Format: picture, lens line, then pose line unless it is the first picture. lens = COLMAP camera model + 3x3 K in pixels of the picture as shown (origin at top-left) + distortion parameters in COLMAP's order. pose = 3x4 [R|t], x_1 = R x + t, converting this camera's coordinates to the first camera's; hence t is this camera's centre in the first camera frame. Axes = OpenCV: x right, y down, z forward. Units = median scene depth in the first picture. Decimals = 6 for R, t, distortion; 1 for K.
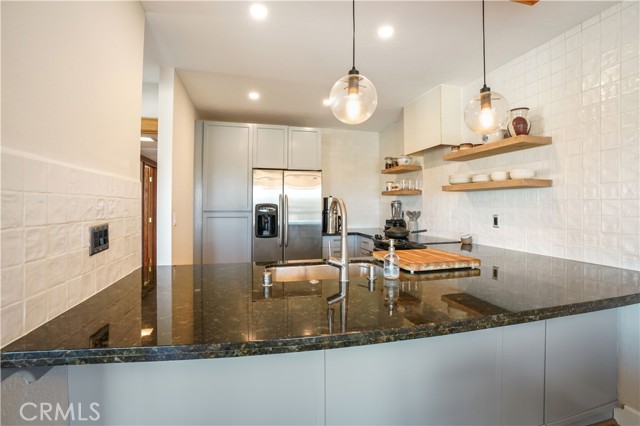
lens RADIAL K [[301.2, 0, 317.4], [0, 301.2, 208.2], [0, 0, 1]] dist [-0.039180, 0.003142]
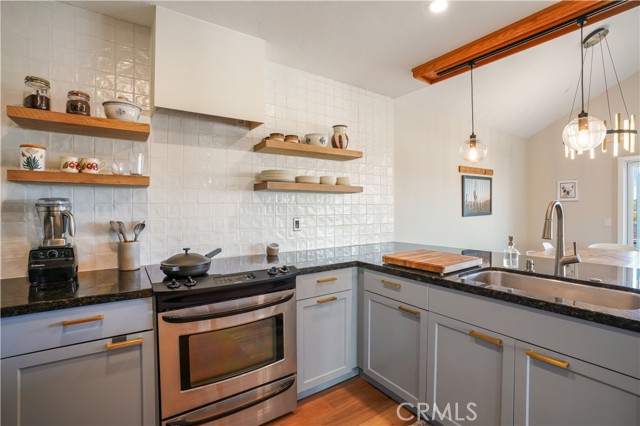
lens RADIAL K [[301.2, 0, 321.7], [0, 301.2, 212.4], [0, 0, 1]] dist [-0.039180, 0.003142]
pose [[-0.362787, -0.012524, 0.931788, -0.346371], [0.014712, 0.999708, 0.019165, -0.012774], [-0.931756, 0.020661, -0.362497, 1.284624]]
